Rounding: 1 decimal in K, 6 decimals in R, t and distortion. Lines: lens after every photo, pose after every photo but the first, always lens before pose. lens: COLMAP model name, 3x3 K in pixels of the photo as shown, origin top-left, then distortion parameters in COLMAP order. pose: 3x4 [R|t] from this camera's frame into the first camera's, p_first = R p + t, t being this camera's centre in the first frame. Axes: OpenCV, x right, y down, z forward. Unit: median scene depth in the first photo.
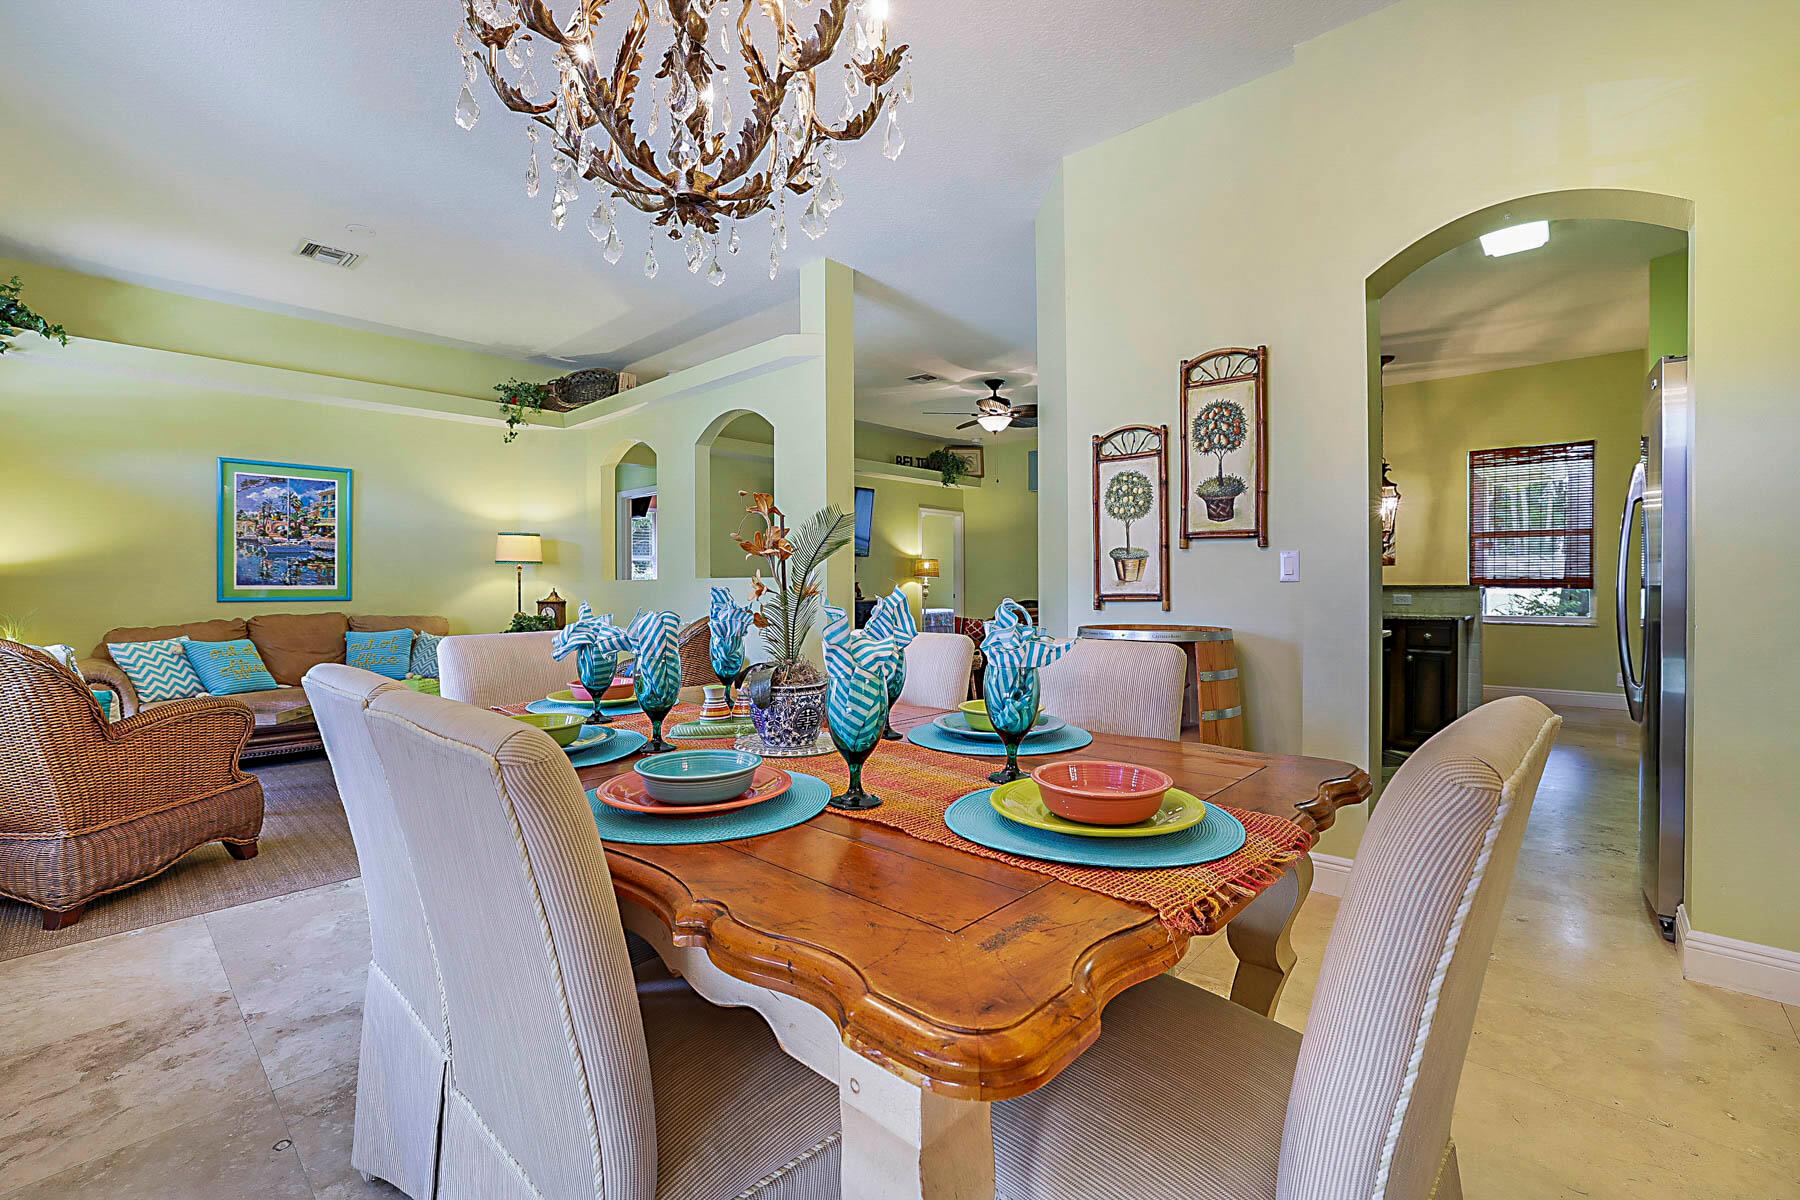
lens RADIAL K [[788.6, 0, 897.6], [0, 788.6, 590.3], [0, 0, 1]] dist [-0.012331, 0.000948]
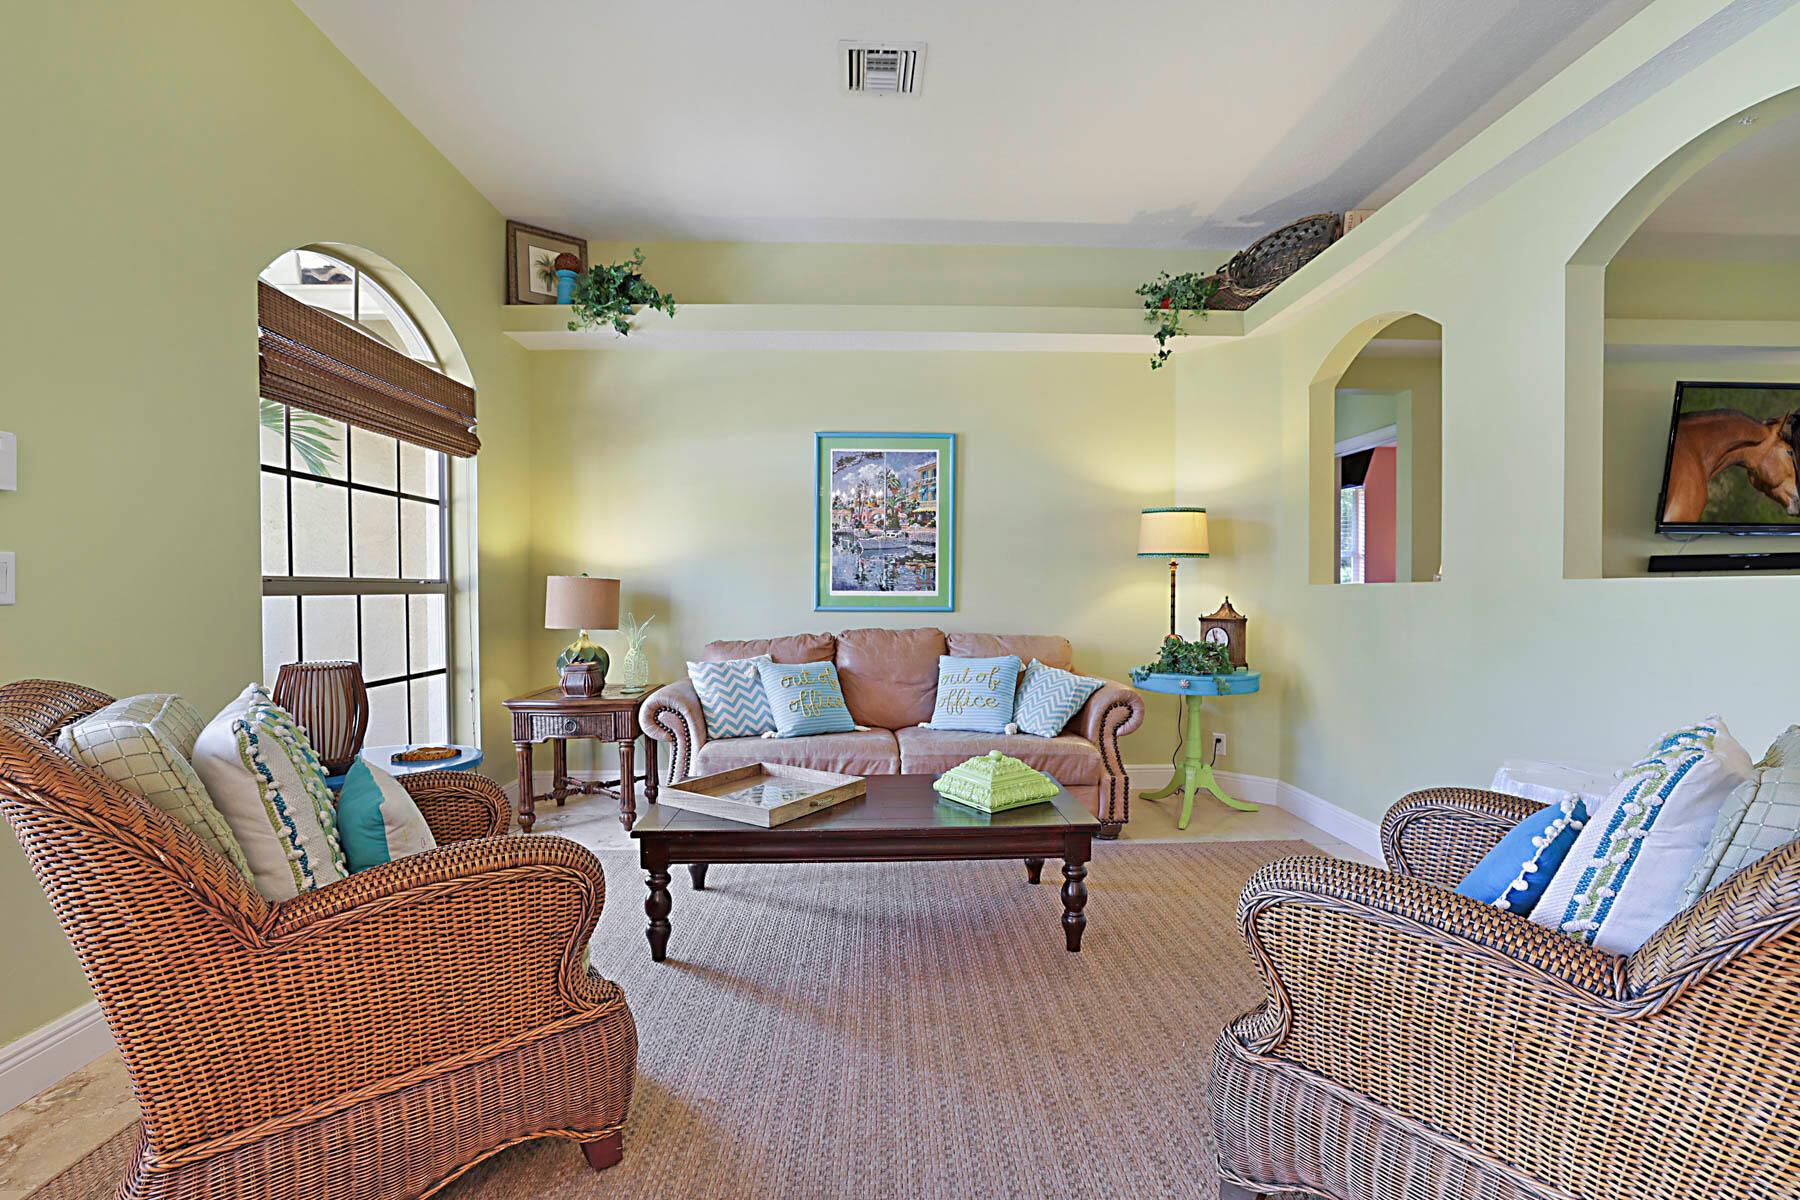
lens RADIAL K [[788.6, 0, 897.6], [0, 788.6, 590.3], [0, 0, 1]] dist [-0.012331, 0.000948]
pose [[0.701516, 0.004582, -0.712639, -0.210378], [-0.007129, 0.999974, -0.000588, -0.006158], [0.712618, 0.005493, 0.701531, 0.453009]]
